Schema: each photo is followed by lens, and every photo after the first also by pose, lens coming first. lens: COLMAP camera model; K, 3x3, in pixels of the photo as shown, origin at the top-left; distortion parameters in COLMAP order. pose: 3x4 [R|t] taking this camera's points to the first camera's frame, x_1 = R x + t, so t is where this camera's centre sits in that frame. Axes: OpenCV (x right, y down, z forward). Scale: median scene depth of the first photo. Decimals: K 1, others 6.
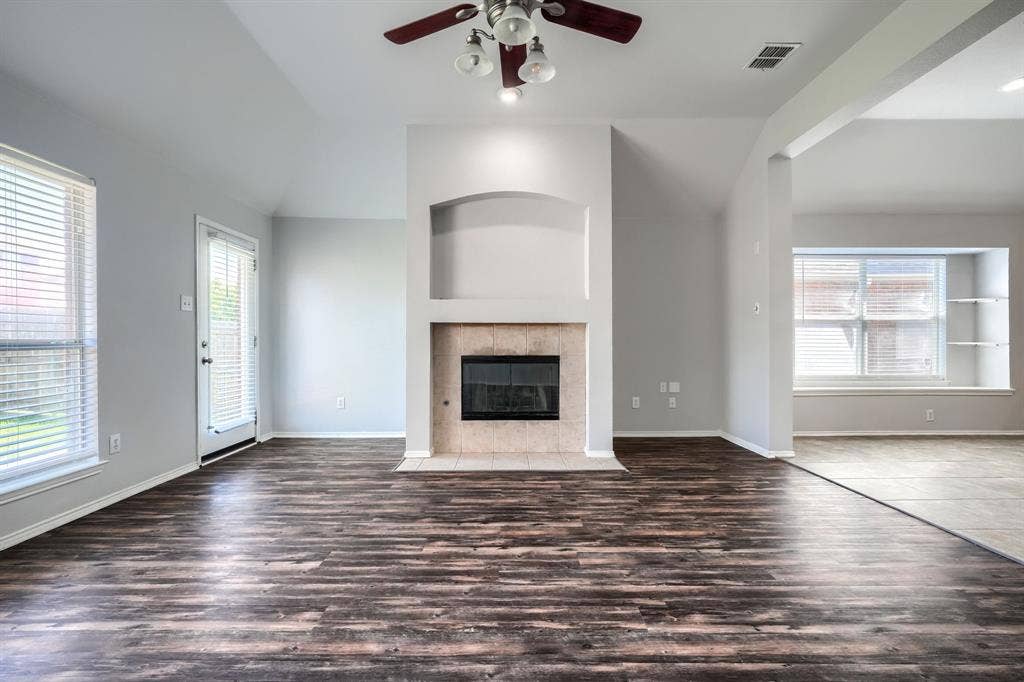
lens RADIAL K [[443.7, 0, 512.0], [0, 443.7, 341.0], [0, 0, 1]] dist [-0.003213, 0.000313]
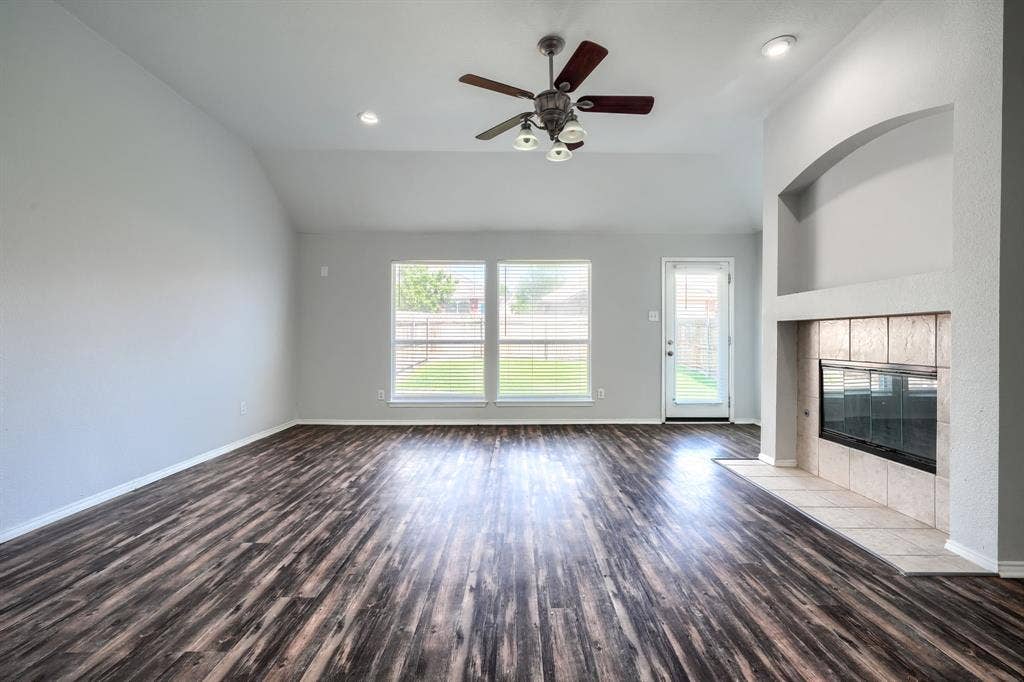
lens RADIAL K [[432.0, 0, 509.7], [0, 432.0, 338.5], [0, 0, 1]] dist [-0.001966, 0.000275]
pose [[0.000926, 0.000346, -1.000000, 0.727113], [-0.001084, 0.999999, 0.000345, -0.005159], [0.999999, 0.001084, 0.000926, 0.449316]]
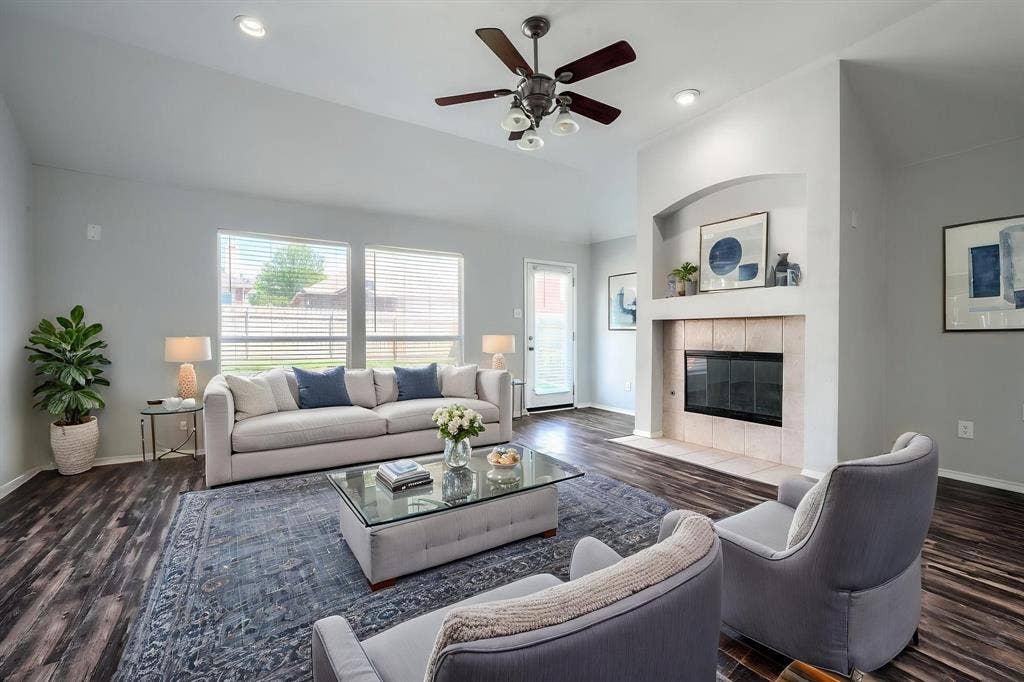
lens RADIAL K [[434.9, 0, 512.0], [0, 434.9, 341.0], [0, 0, 1]] dist [-0.001380, 0.000831]
pose [[0.532671, 0.010195, -0.846261, 0.574751], [0.001415, 0.999915, 0.012936, -0.002339], [0.846321, -0.008088, 0.532612, 0.107604]]
